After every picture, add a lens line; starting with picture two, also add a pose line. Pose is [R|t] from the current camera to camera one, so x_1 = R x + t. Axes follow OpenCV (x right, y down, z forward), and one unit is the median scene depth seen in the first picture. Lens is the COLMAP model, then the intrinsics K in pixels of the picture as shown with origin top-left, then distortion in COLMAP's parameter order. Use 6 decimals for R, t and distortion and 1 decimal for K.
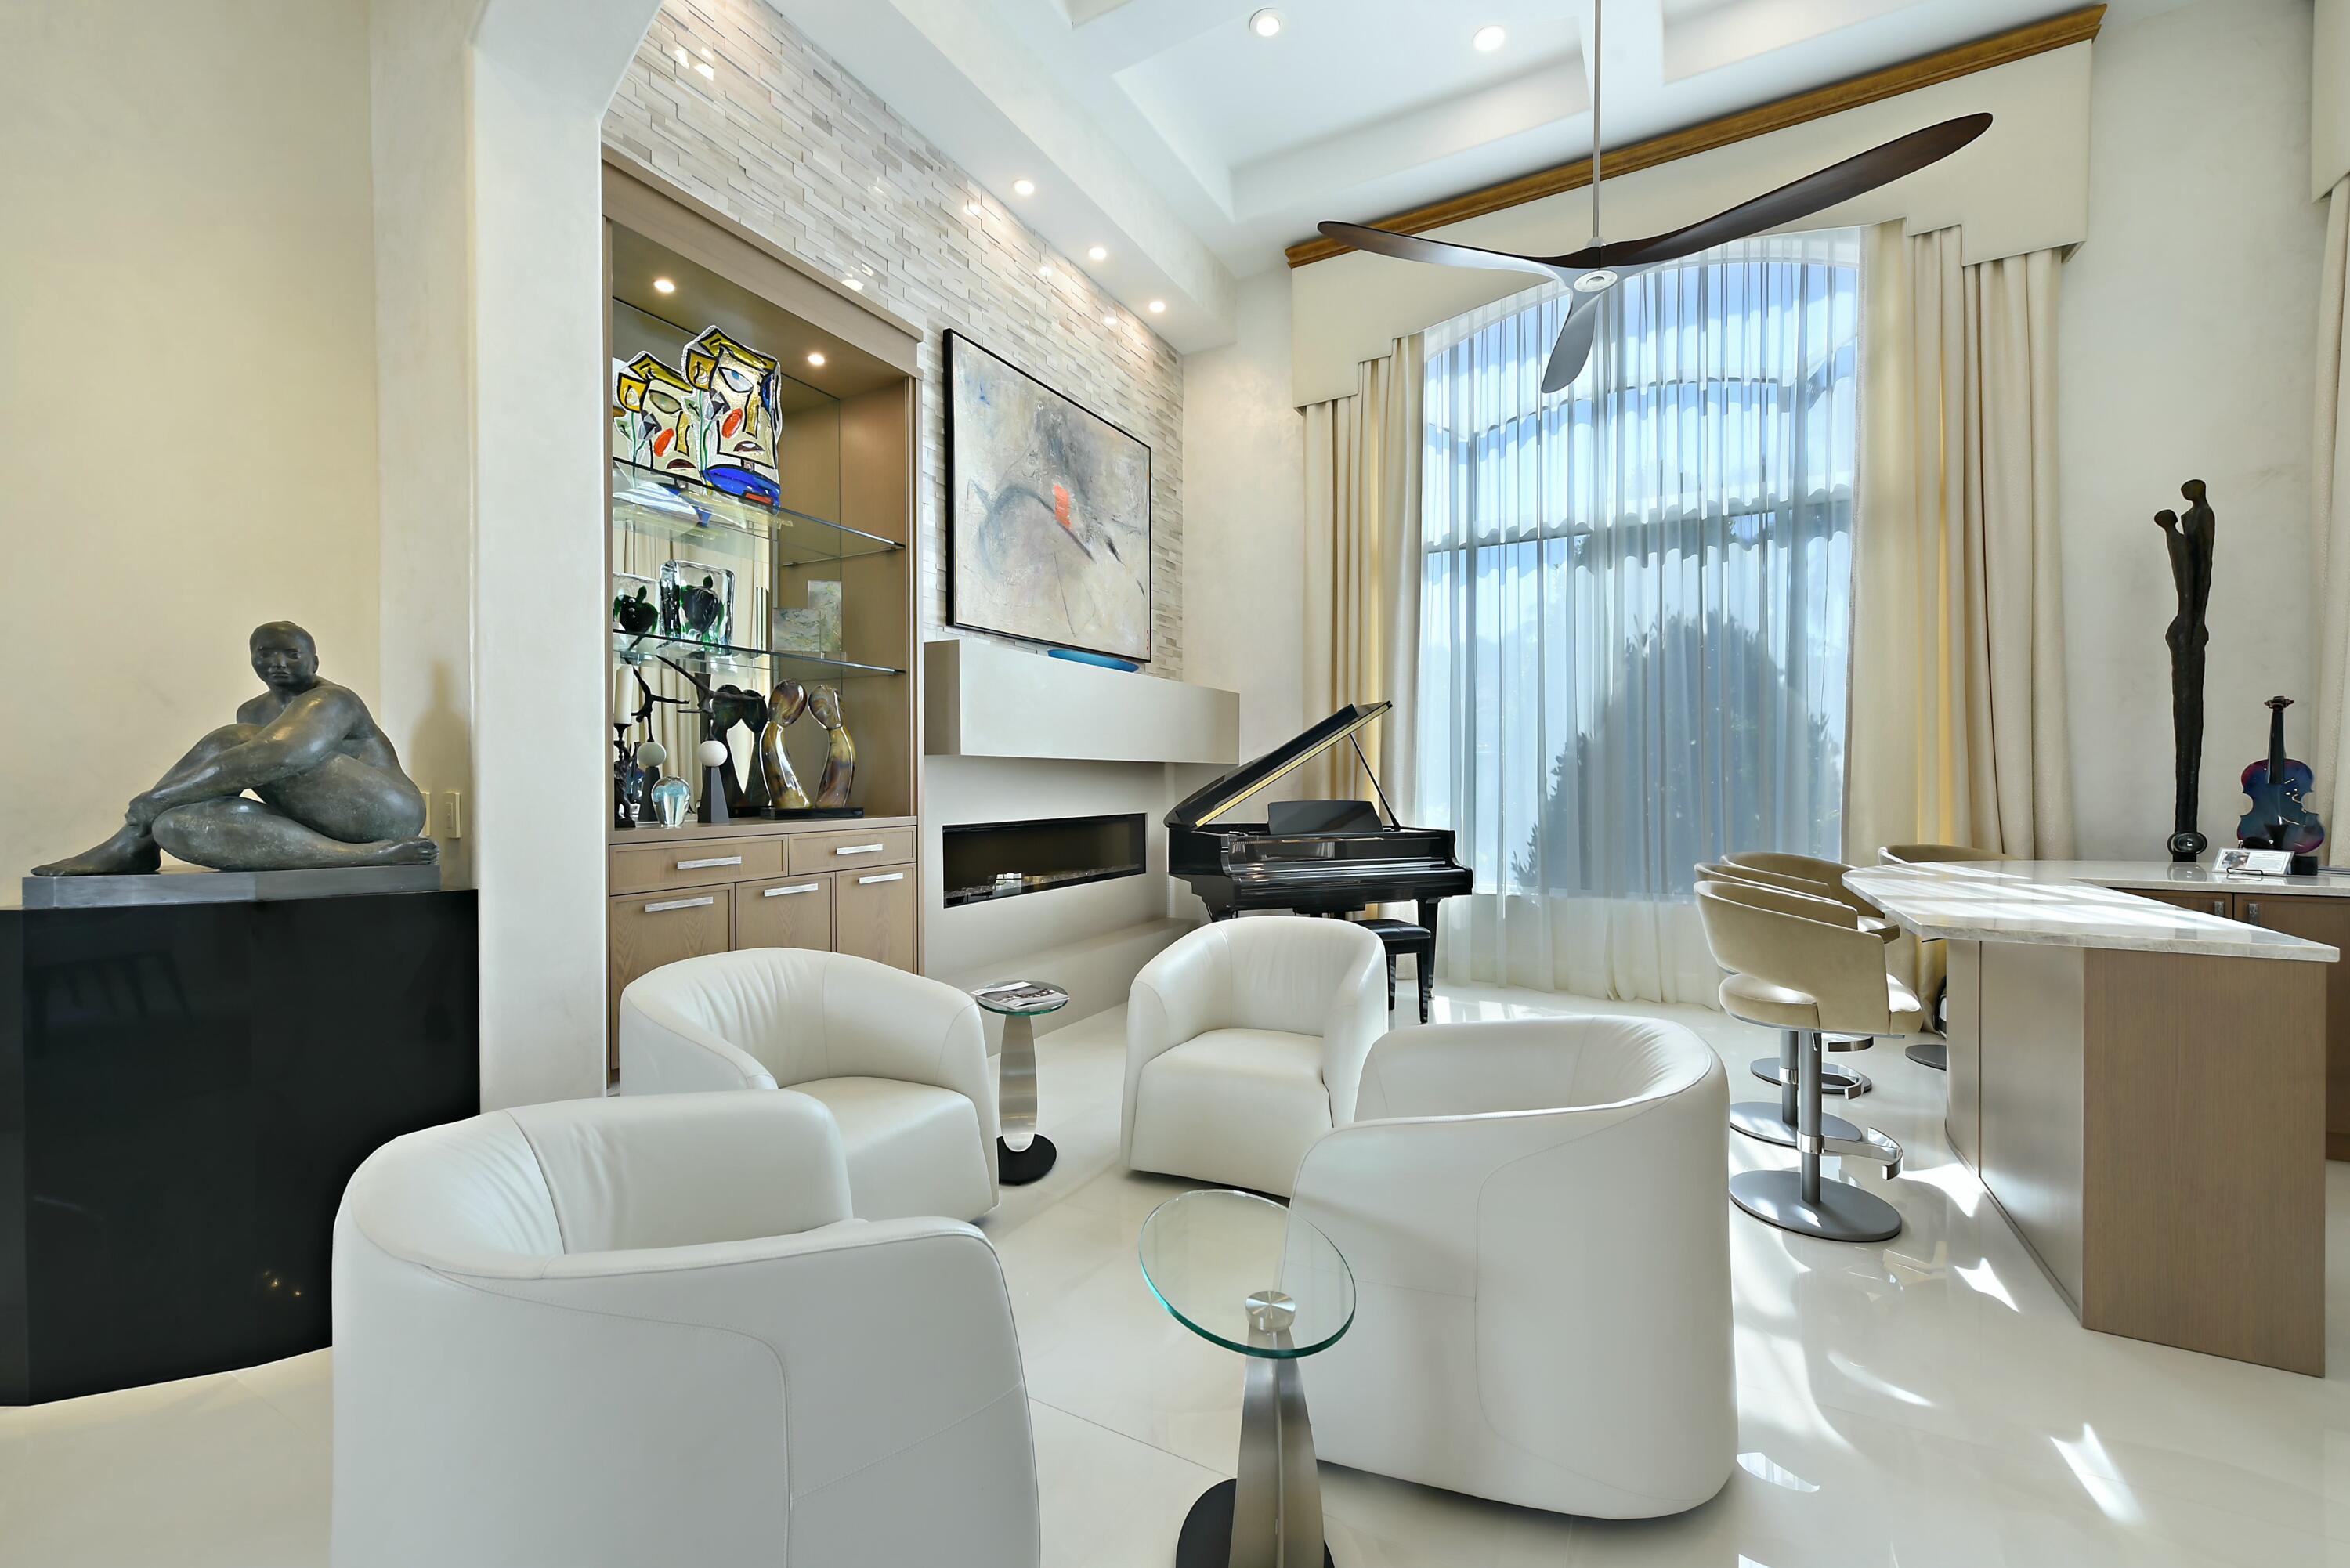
lens RADIAL K [[926.6, 0, 1182.1], [0, 926.6, 797.1], [0, 0, 1]] dist [0.001267, -0.000053]
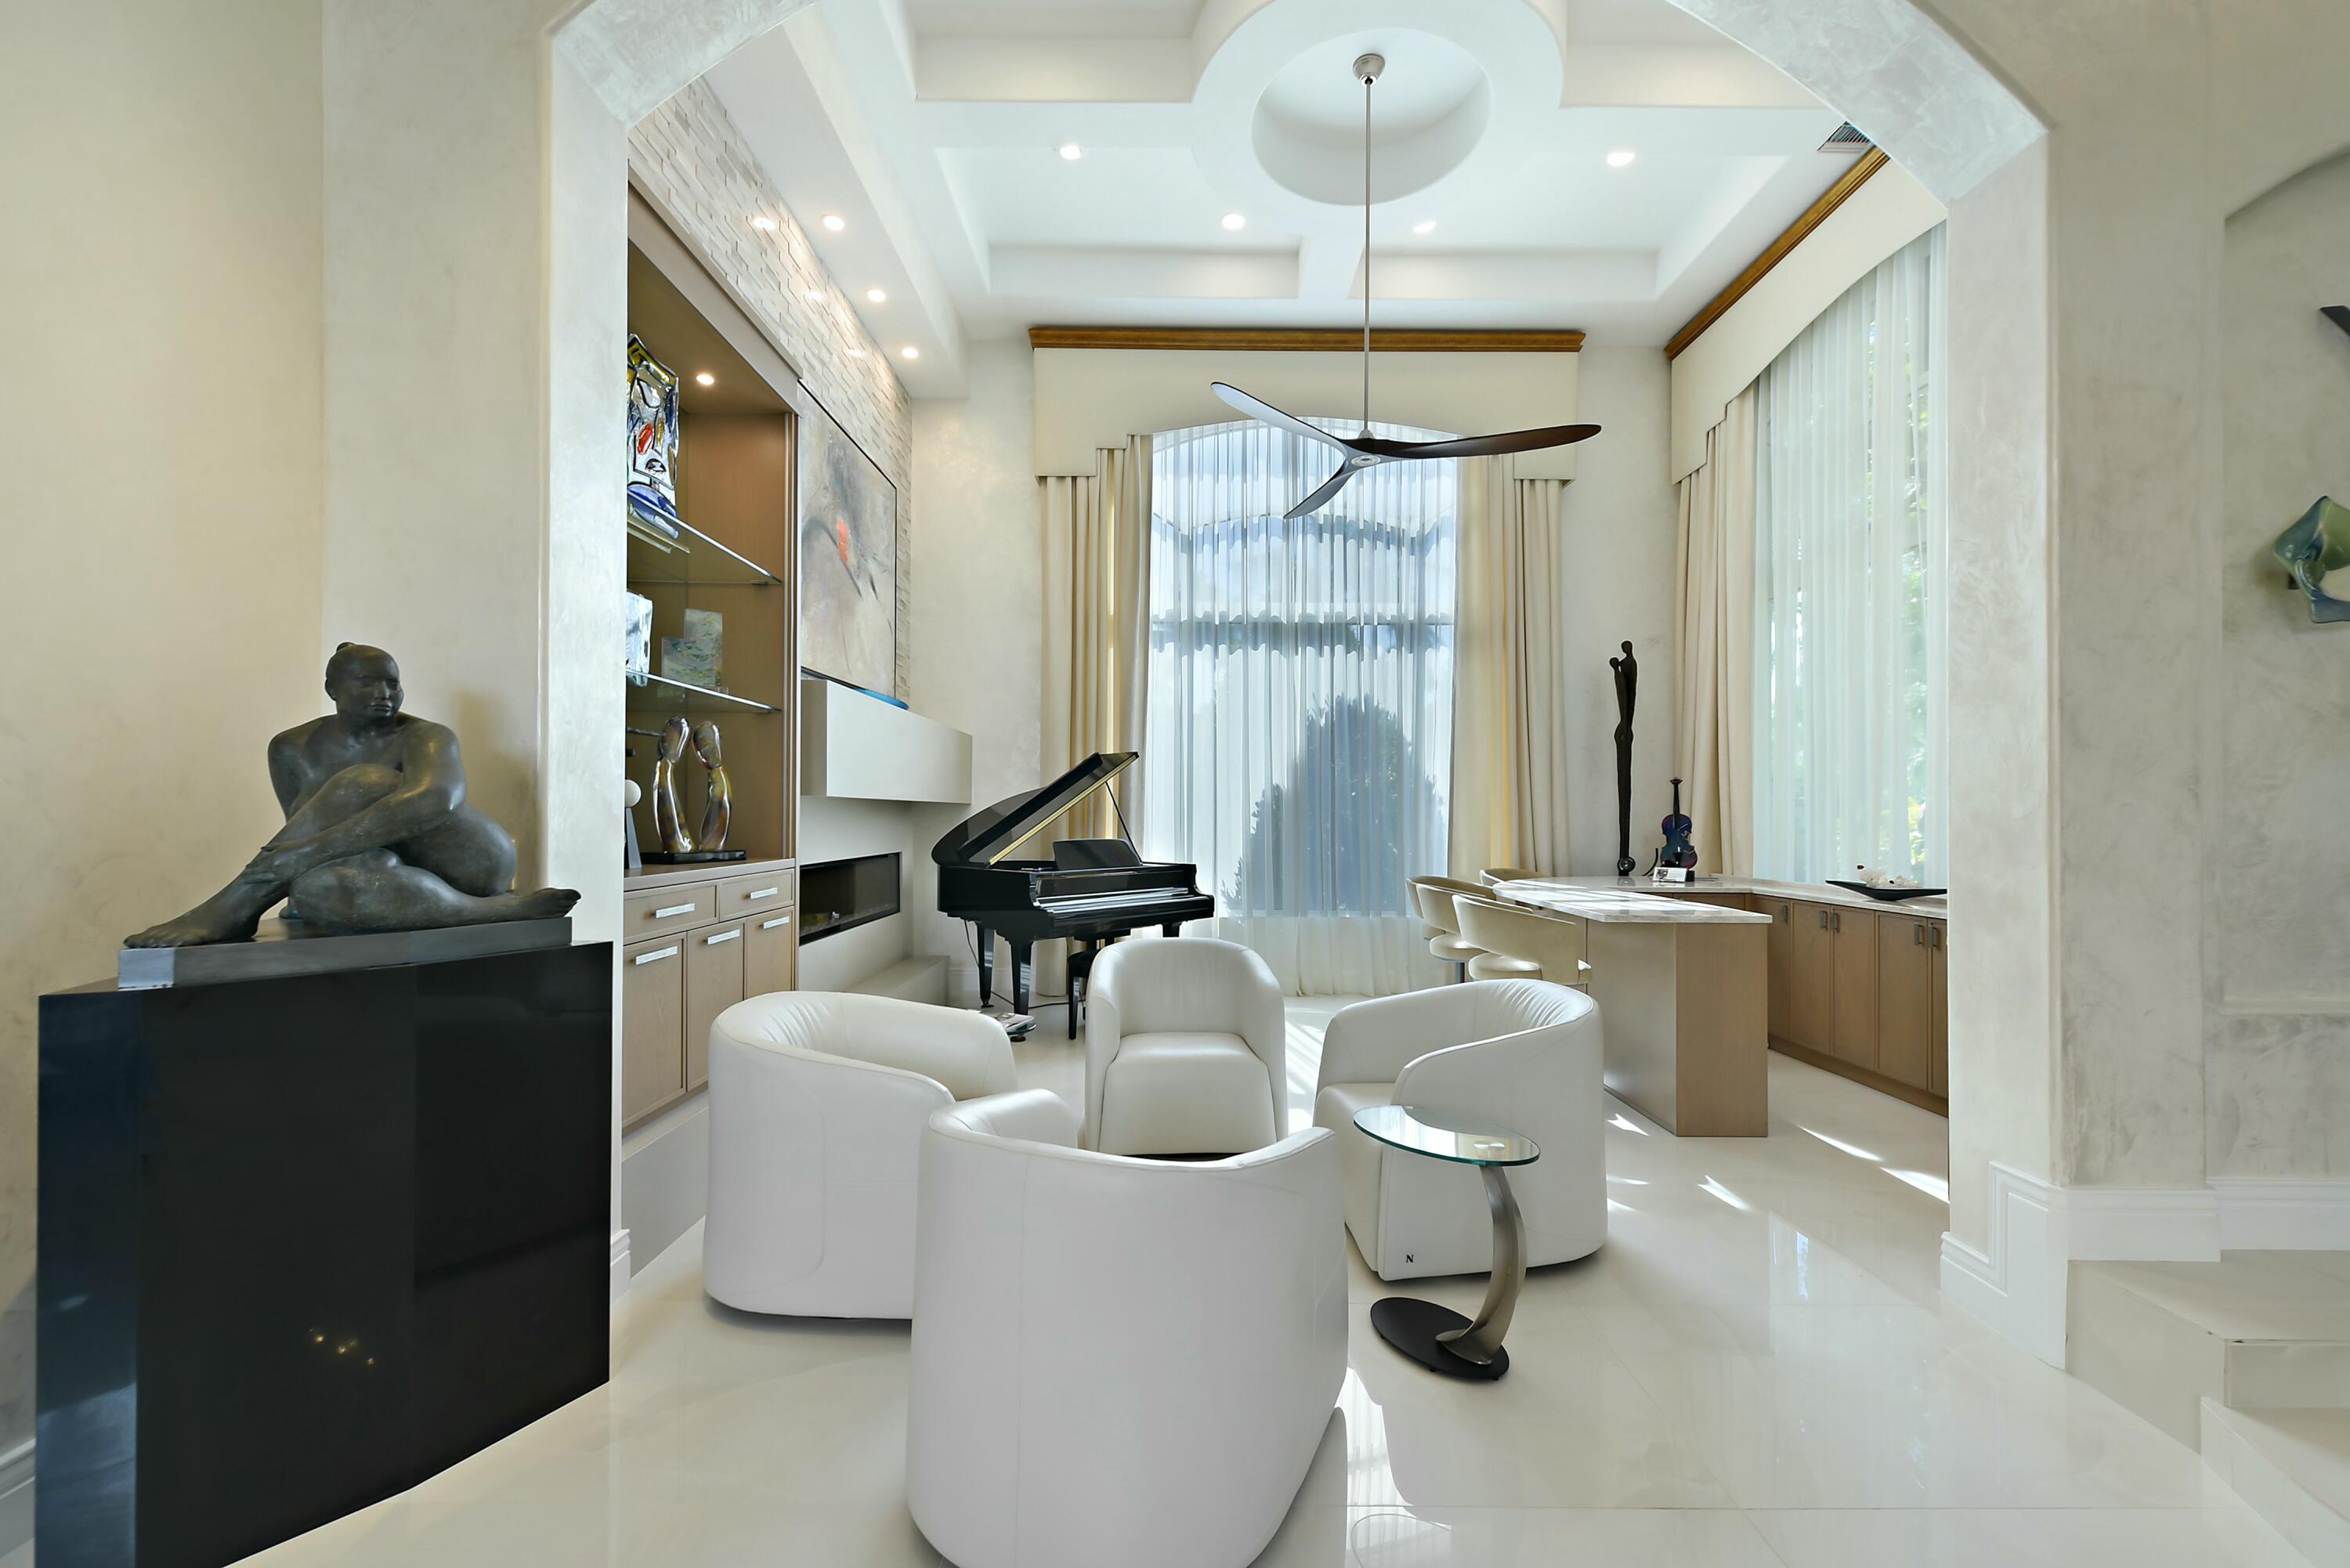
lens RADIAL K [[948.2, 0, 1191.4], [0, 948.2, 816.4], [0, 0, 1]] dist [0.002032, 0.000007]
pose [[0.874485, 0.008185, 0.484984, -0.308928], [-0.000918, 0.999884, -0.015220, -0.006620], [-0.485052, 0.012864, 0.874390, -0.063412]]
